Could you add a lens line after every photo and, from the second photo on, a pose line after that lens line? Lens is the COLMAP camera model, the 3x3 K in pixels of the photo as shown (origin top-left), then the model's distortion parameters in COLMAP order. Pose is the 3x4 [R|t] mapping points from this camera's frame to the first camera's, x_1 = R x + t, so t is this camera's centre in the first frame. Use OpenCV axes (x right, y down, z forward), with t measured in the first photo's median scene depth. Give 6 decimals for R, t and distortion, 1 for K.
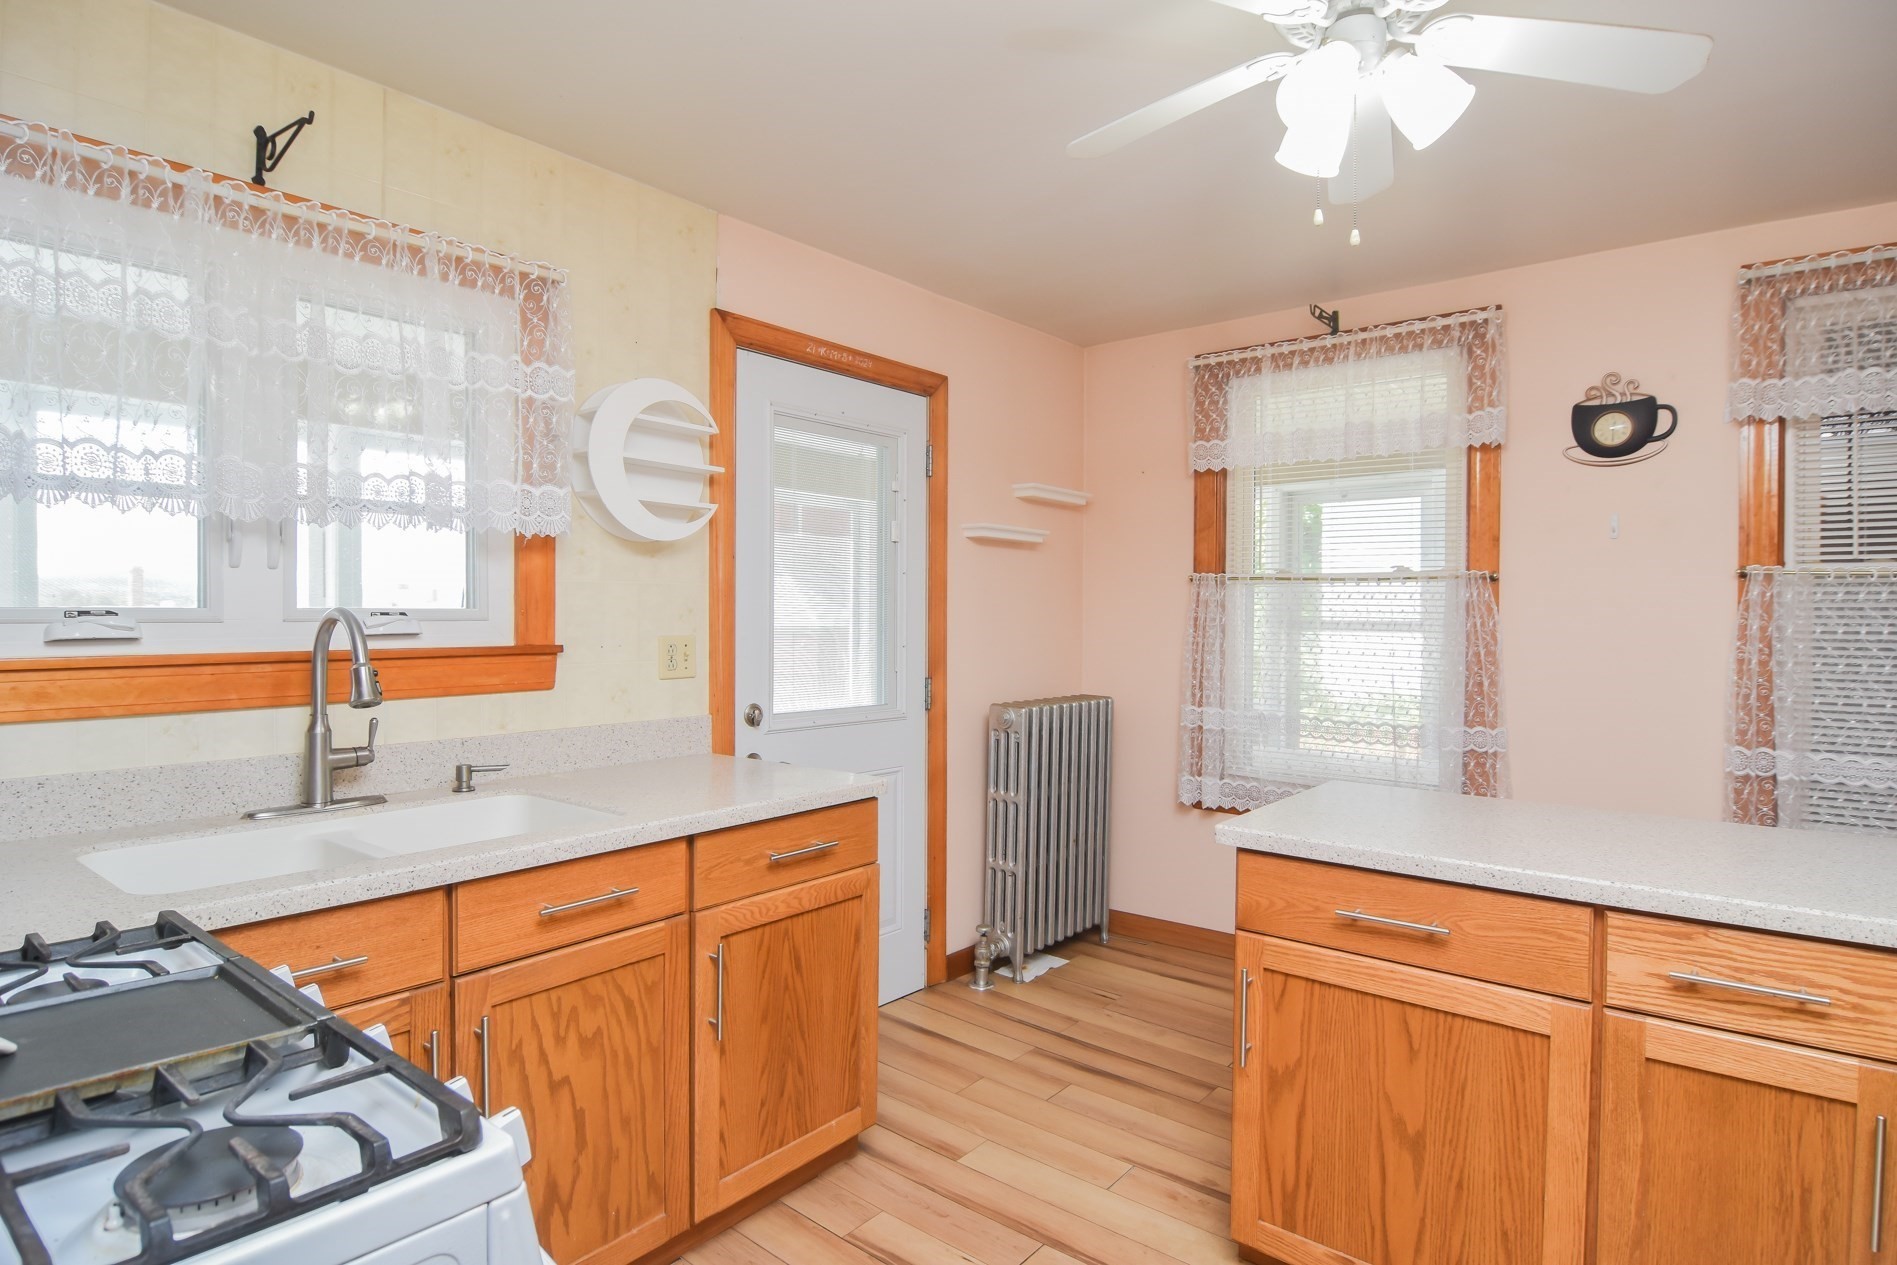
lens RADIAL K [[1011.8, 0, 954.2], [0, 1011.8, 624.8], [0, 0, 1]] dist [-0.007499, -0.010130]
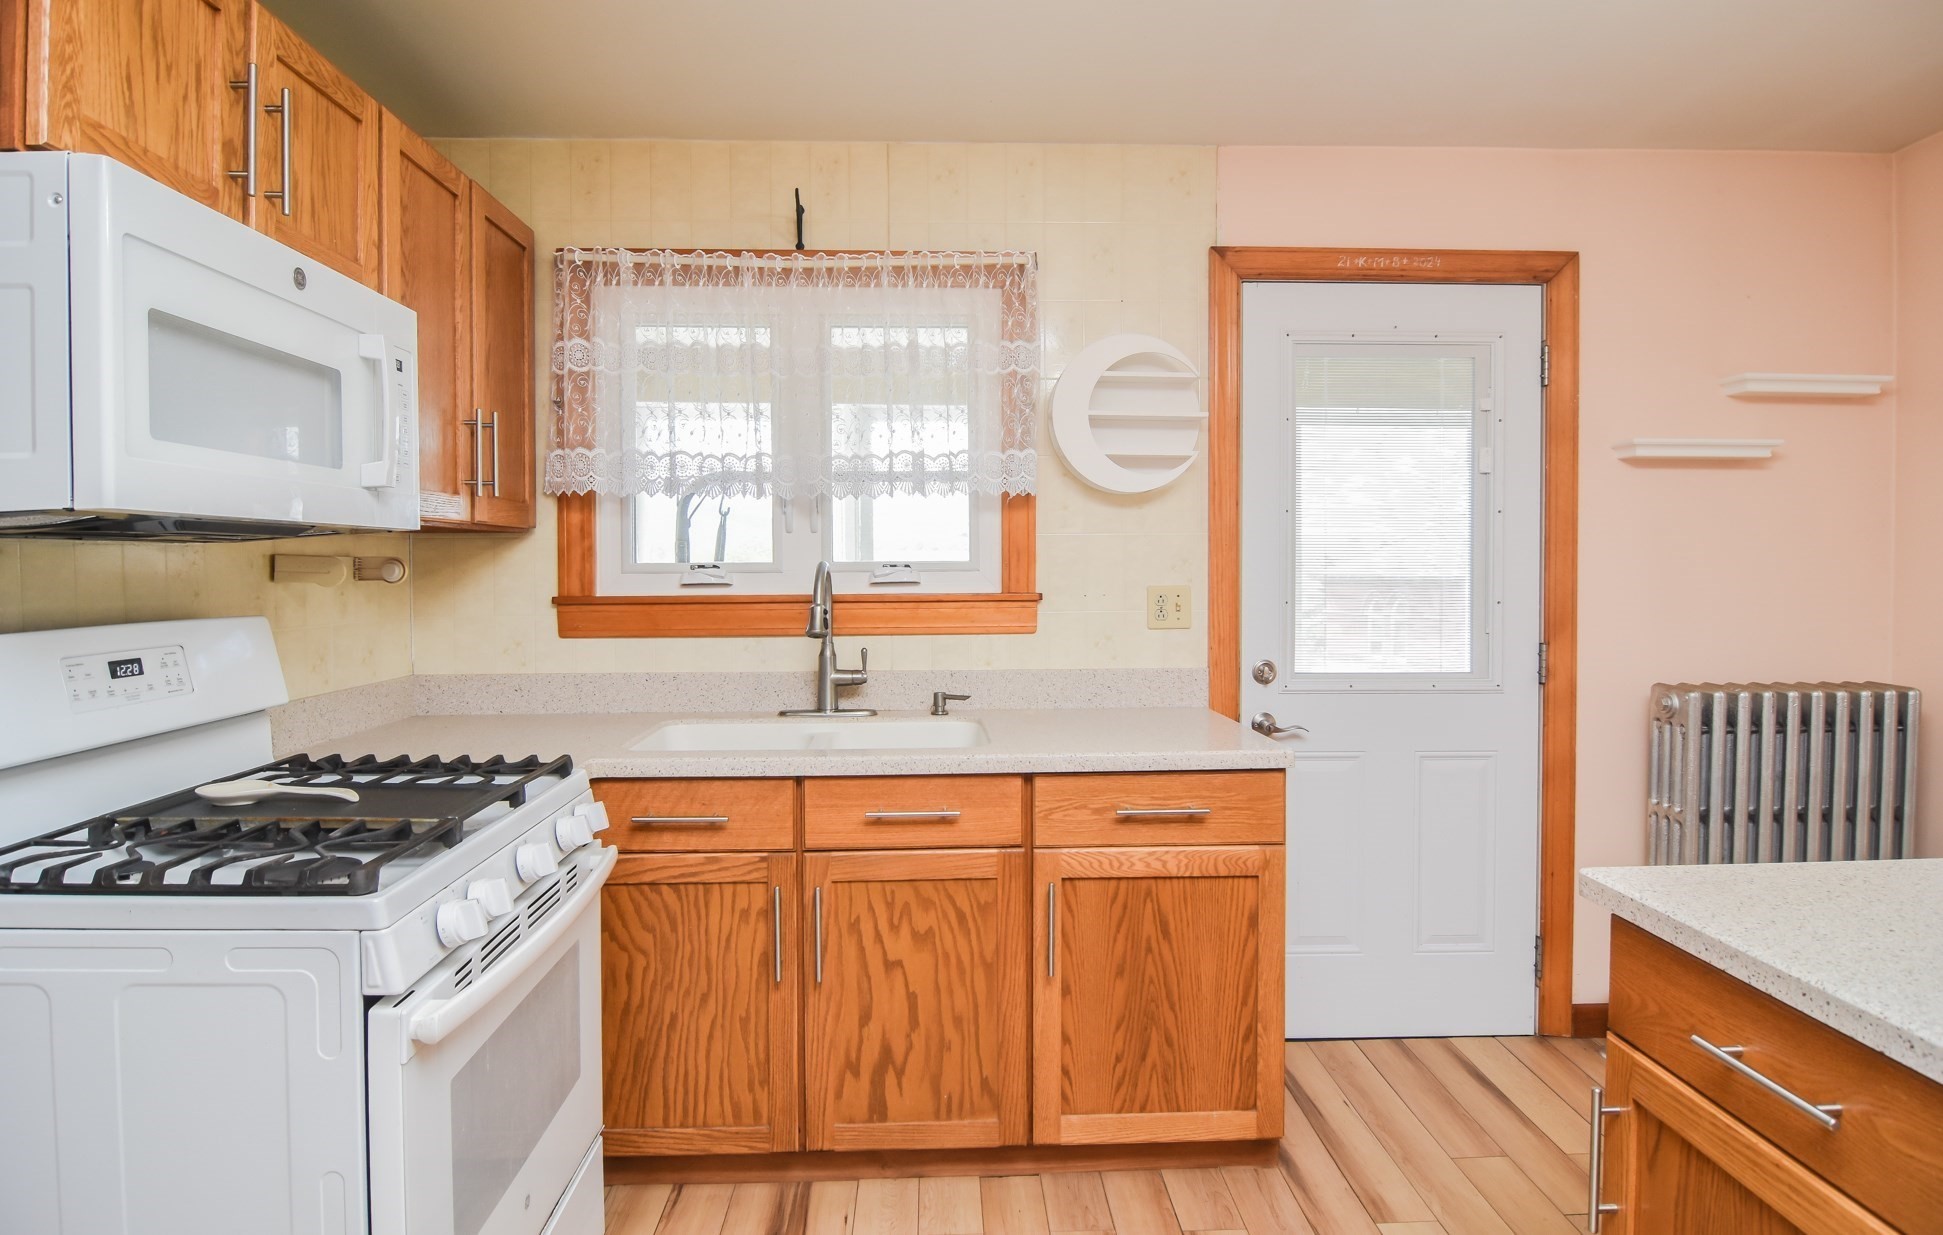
lens RADIAL K [[1048.7, 0, 981.8], [0, 1048.7, 589.5], [0, 0, 1]] dist [-0.018234, 0.001705]
pose [[0.657591, 0.007196, -0.753341, 0.427467], [-0.001293, 0.999964, 0.008423, 0.006510], [0.753374, -0.004565, 0.657576, 0.202087]]
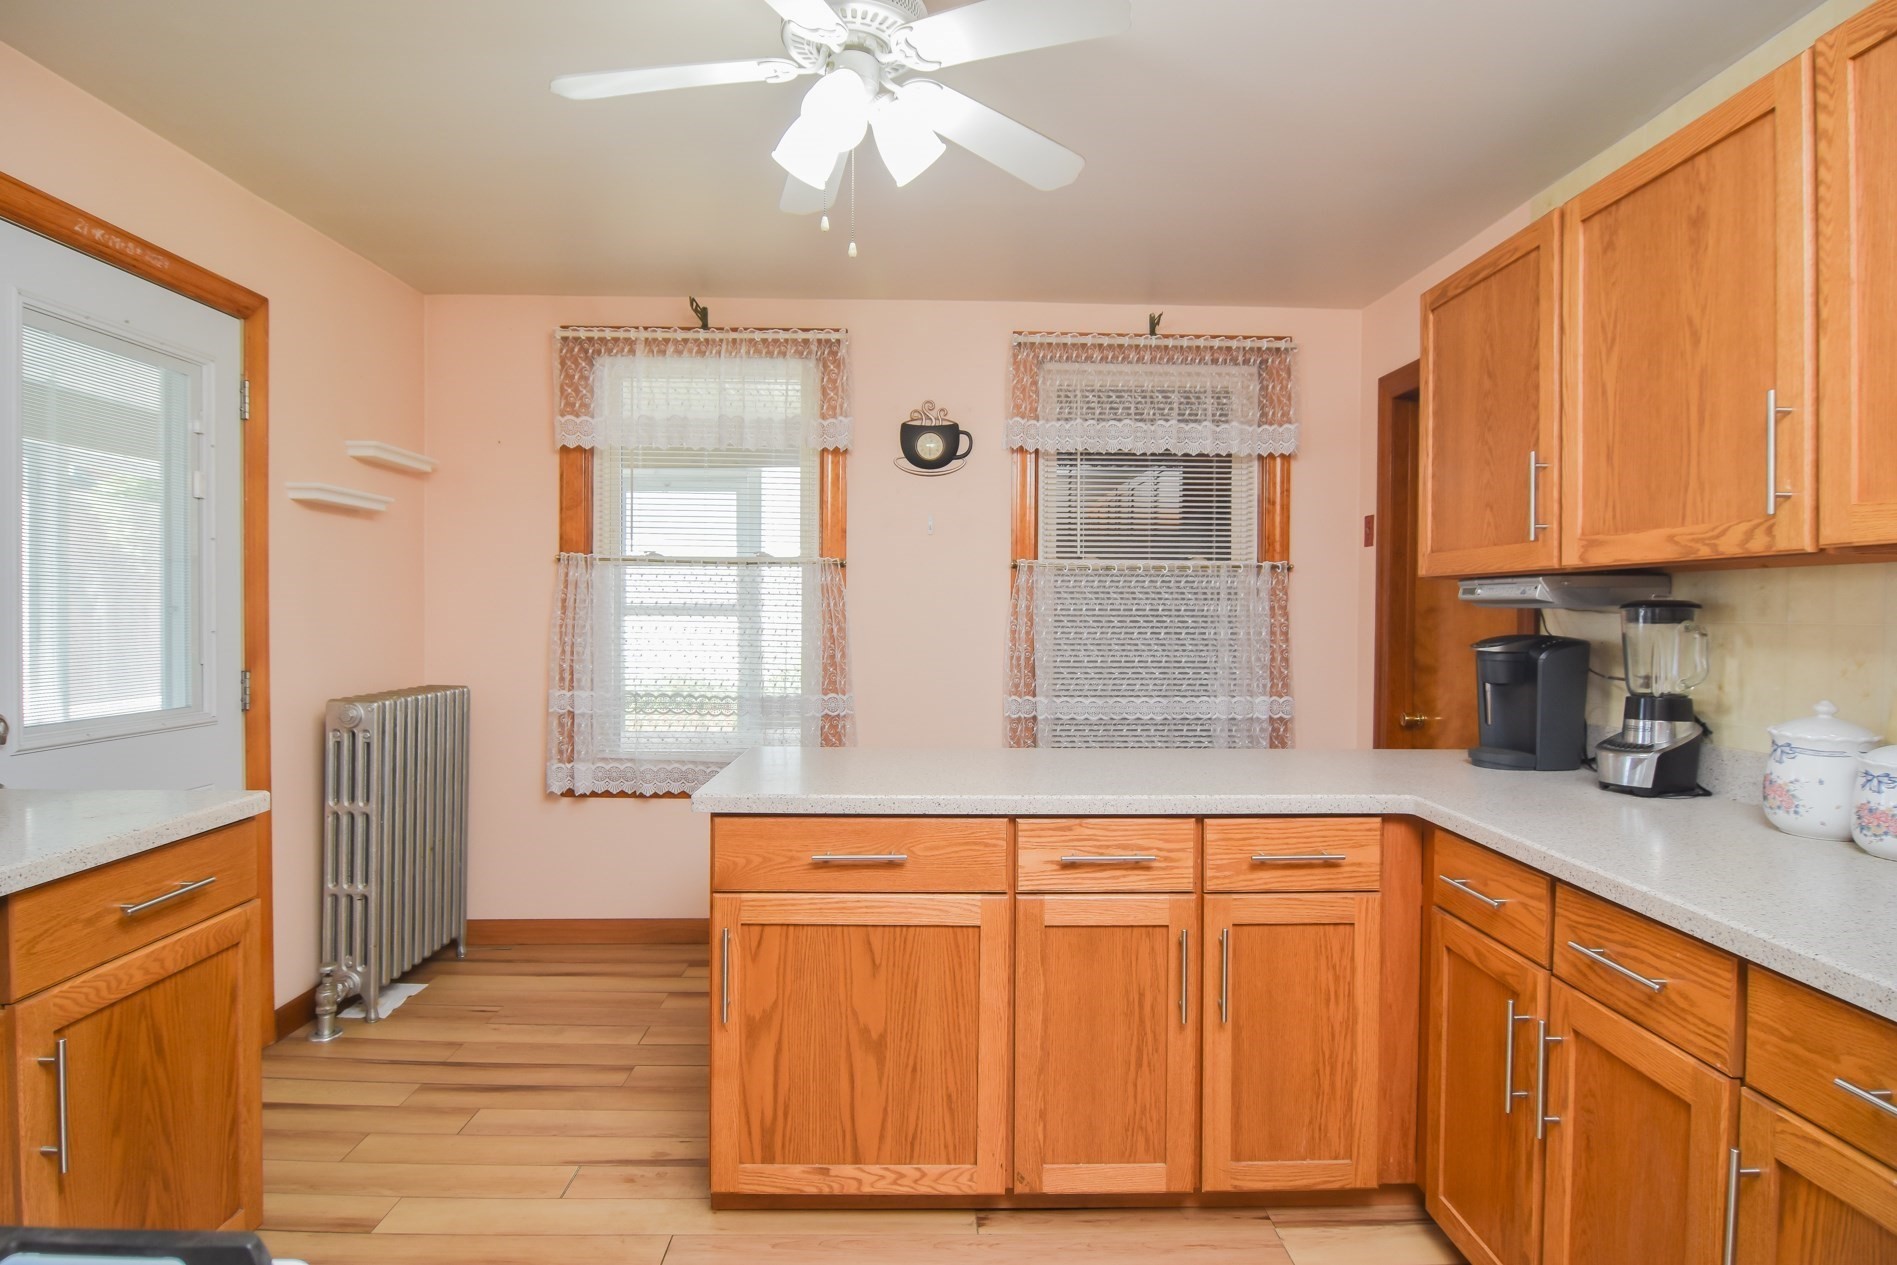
lens RADIAL K [[1011.8, 0, 947.6], [0, 1011.8, 624.6], [0, 0, 1]] dist [-0.007499, -0.010130]
pose [[0.762453, -0.010686, 0.646955, -0.167492], [0.005170, 0.999932, 0.010423, 0.014599], [-0.647023, -0.004603, 0.762457, 0.047828]]
